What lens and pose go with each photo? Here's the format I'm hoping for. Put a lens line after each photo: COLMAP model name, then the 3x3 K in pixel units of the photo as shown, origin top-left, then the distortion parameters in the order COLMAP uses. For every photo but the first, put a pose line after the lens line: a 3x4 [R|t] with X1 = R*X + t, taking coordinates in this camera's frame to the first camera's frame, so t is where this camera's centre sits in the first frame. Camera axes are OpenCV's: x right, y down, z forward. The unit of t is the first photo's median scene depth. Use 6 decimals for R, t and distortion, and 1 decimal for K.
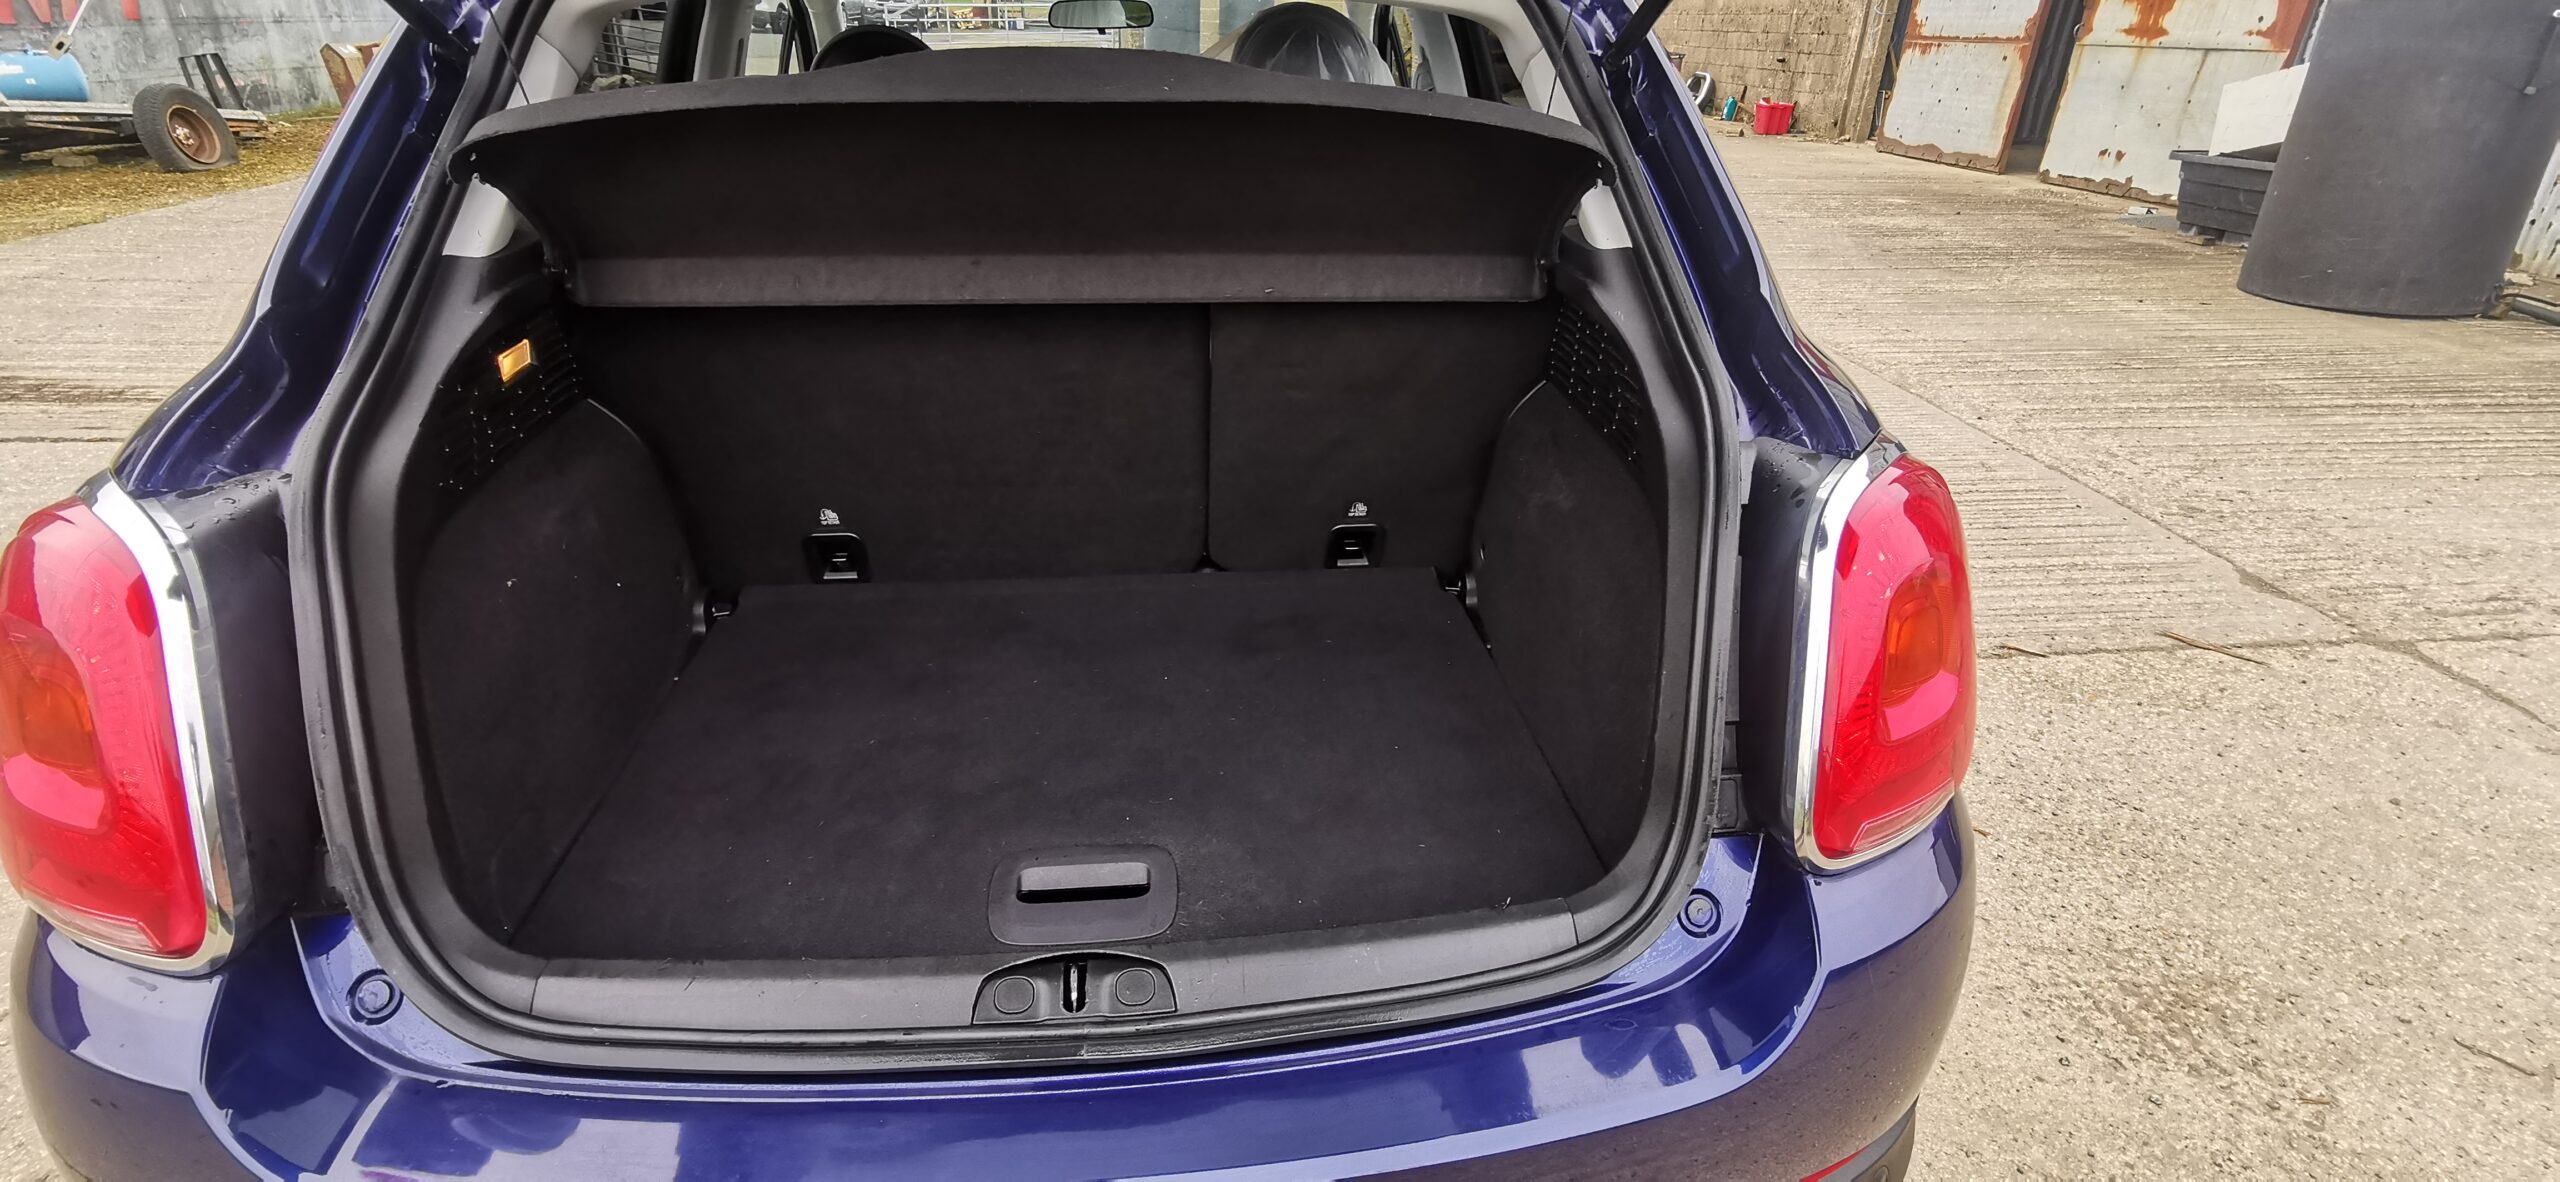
lens RADIAL K [[1213.6, 0, 1272.2], [0, 1213.6, 596.0], [0, 0, 1]] dist [-0.011679, 0.010290]
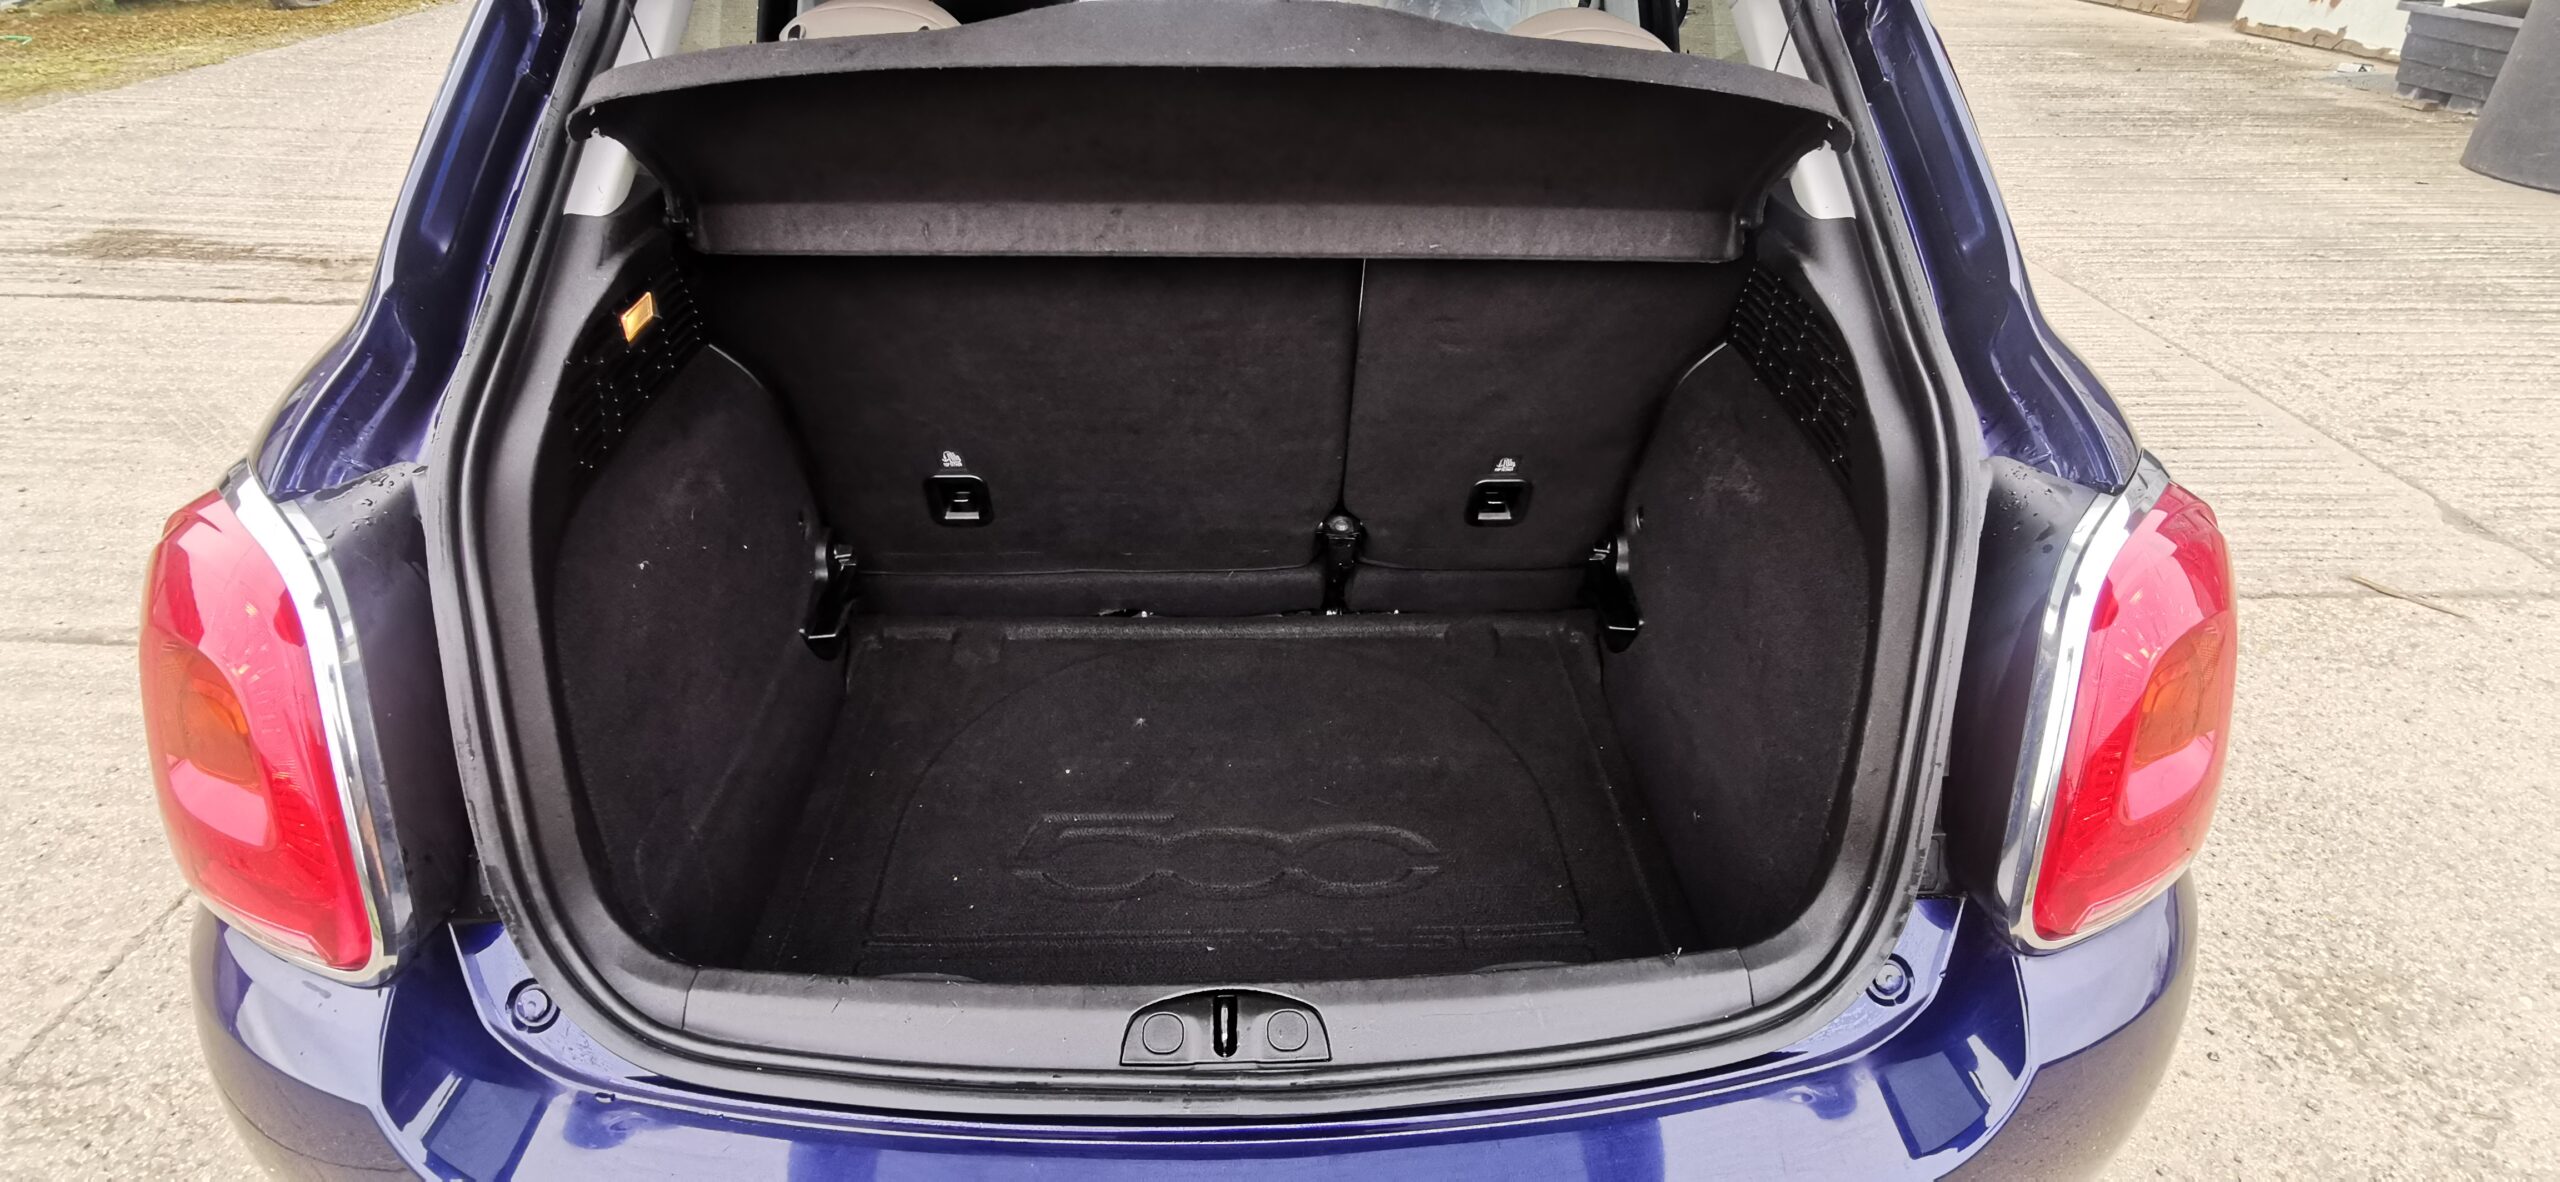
lens RADIAL K [[1213.6, 0, 1278.3], [0, 1213.6, 594.3], [0, 0, 1]] dist [-0.011679, 0.010290]
pose [[0.997333, 0.036951, -0.062948, -0.052609], [-0.029292, 0.992520, 0.118518, -0.099625], [0.066856, -0.116358, 0.990955, 0.060929]]
